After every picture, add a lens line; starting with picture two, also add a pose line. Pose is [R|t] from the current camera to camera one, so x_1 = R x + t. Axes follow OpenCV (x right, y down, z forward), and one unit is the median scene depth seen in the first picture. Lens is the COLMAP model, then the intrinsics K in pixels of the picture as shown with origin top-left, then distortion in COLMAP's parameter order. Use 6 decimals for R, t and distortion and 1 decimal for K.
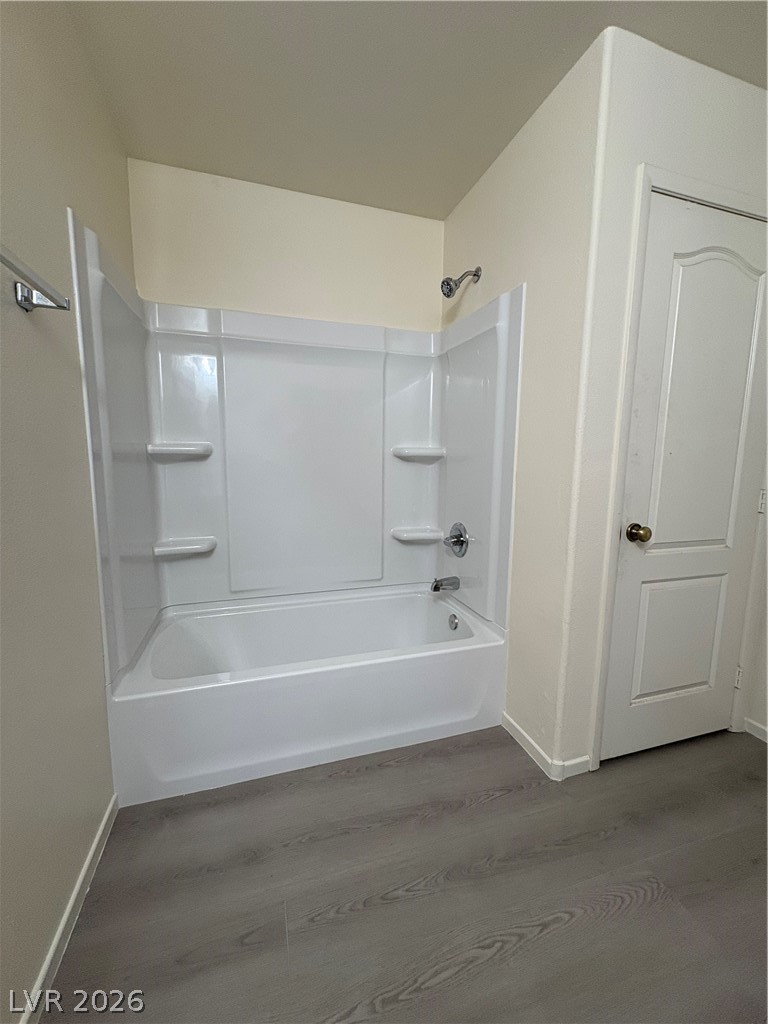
lens RADIAL K [[411.3, 0, 382.3], [0, 411.3, 510.0], [0, 0, 1]] dist [0.002465, -0.000062]
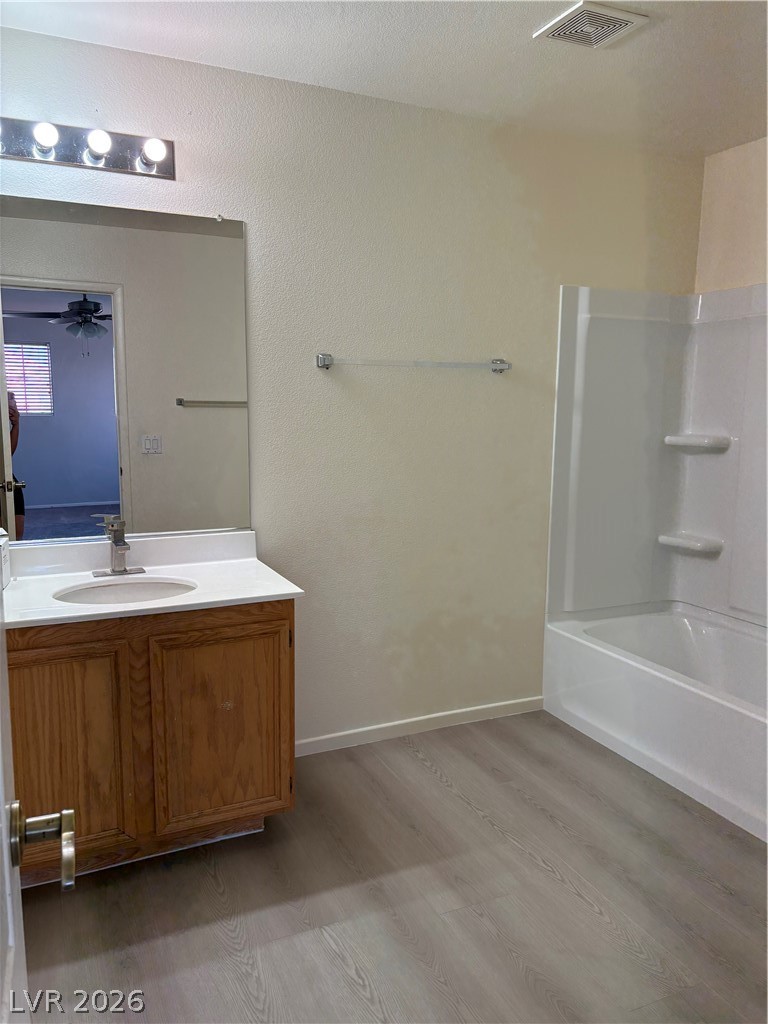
lens RADIAL K [[774.5, 0, 383.6], [0, 774.5, 511.7], [0, 0, 1]] dist [-0.005119, -0.001091]
pose [[0.136047, 0.143919, -0.980193, 1.734440], [-0.130081, 0.983421, 0.126338, -0.169289], [0.982125, 0.110317, 0.152513, 0.028328]]
